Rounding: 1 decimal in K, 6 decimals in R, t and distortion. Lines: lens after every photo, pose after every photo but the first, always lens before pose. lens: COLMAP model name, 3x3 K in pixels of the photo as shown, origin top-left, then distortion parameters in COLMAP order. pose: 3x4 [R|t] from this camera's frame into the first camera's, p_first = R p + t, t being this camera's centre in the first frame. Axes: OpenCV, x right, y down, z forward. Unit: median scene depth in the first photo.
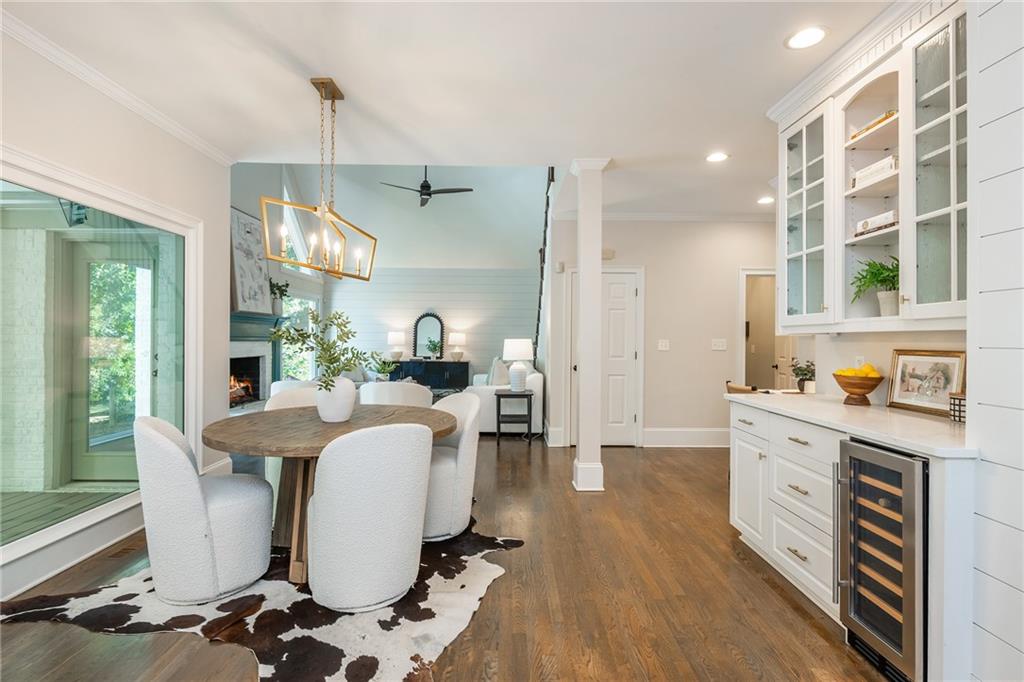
lens RADIAL K [[500.7, 0, 515.0], [0, 500.7, 337.3], [0, 0, 1]] dist [0.009777, -0.005881]
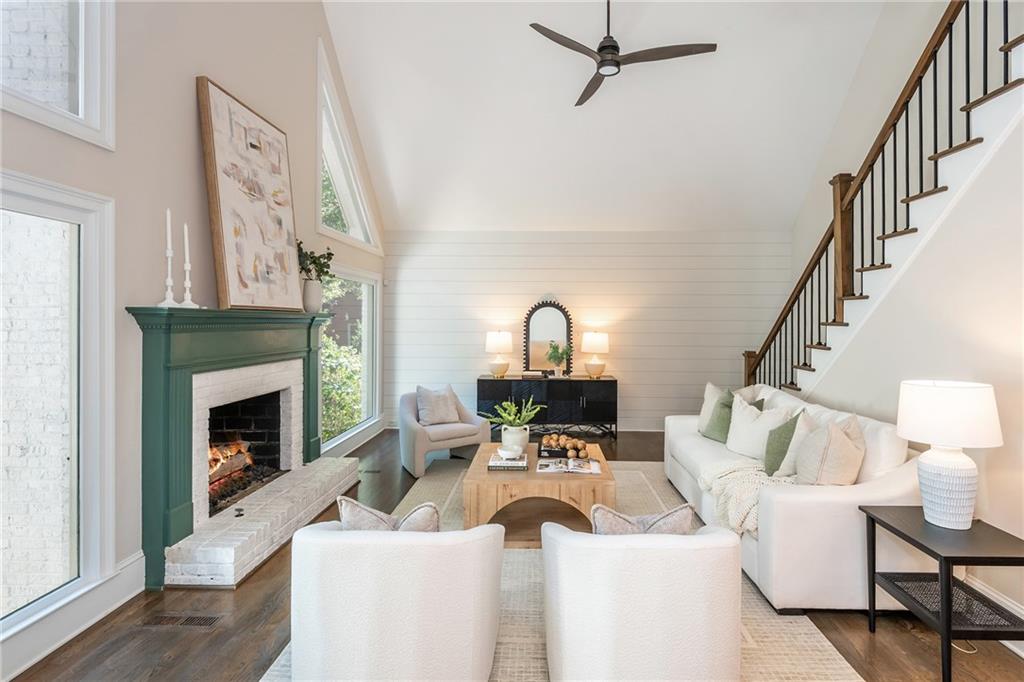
lens RADIAL K [[500.7, 0, 529.1], [0, 500.7, 319.1], [0, 0, 1]] dist [0.009777, -0.005881]
pose [[0.999331, -0.005357, -0.036184, -0.239417], [0.005421, 0.999984, 0.001676, -0.037293], [0.036175, -0.001871, 0.999344, 0.507332]]
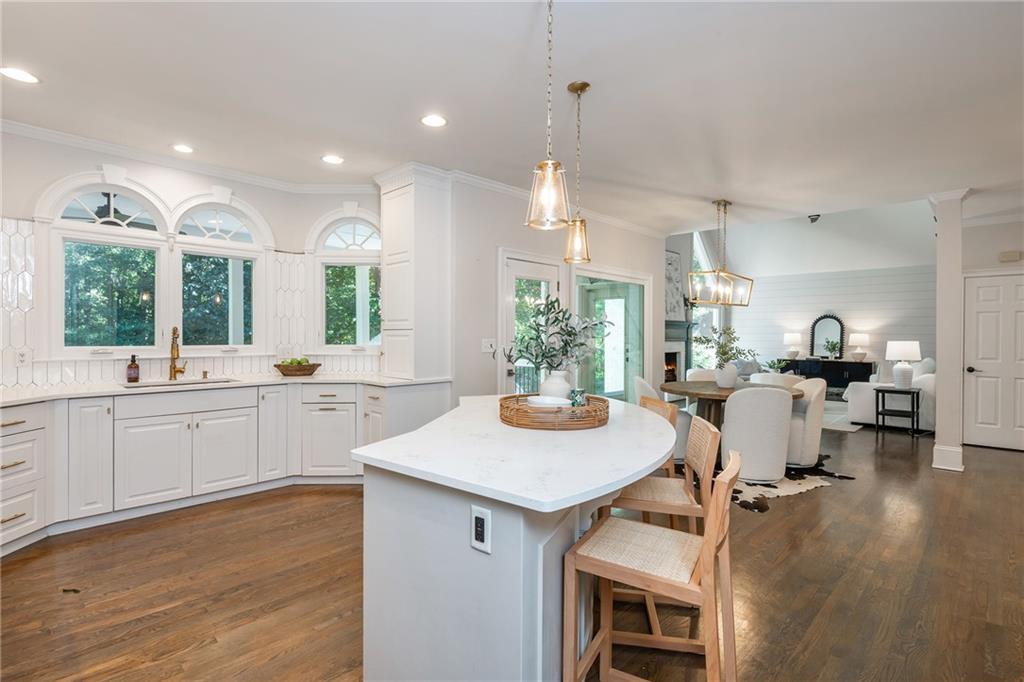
lens RADIAL K [[500.7, 0, 511.4], [0, 500.7, 336.8], [0, 0, 1]] dist [0.009777, -0.005881]
pose [[0.715478, 0.000110, -0.698635, 0.123285], [0.001408, 0.999998, 0.001600, -0.006696], [0.698634, -0.002128, 0.715476, -0.292852]]
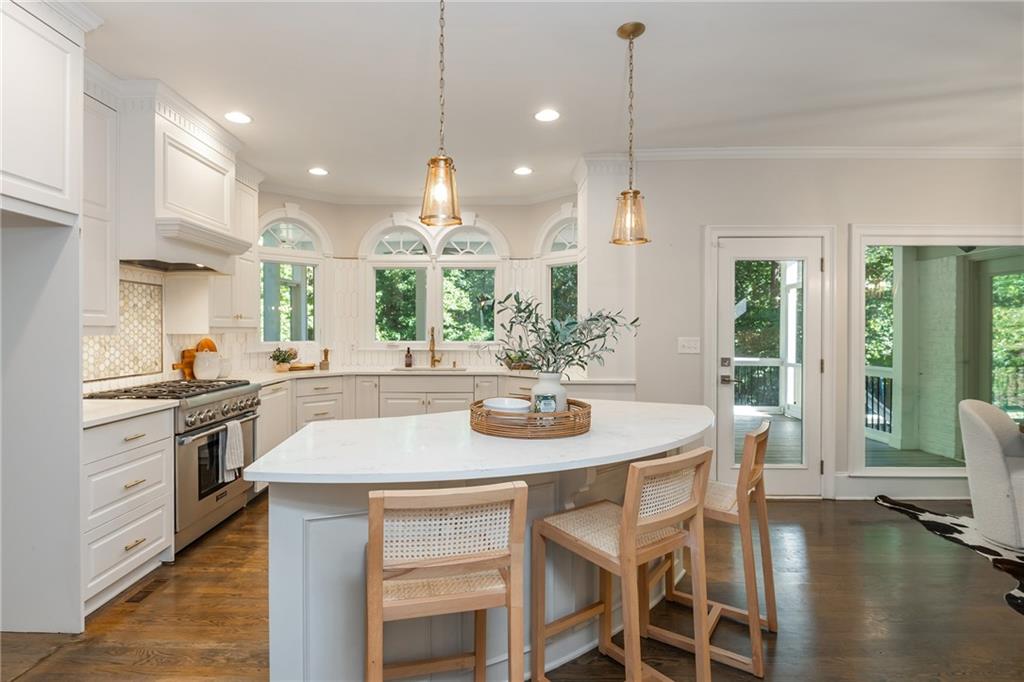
lens RADIAL K [[509.6, 0, 486.4], [0, 509.6, 336.4], [0, 0, 1]] dist [-0.010820, -0.002808]
pose [[-0.023887, 0.005486, -0.999700, 0.195247], [-0.000003, 0.999985, 0.005487, -0.007188], [0.999715, 0.000135, -0.023887, -0.087663]]
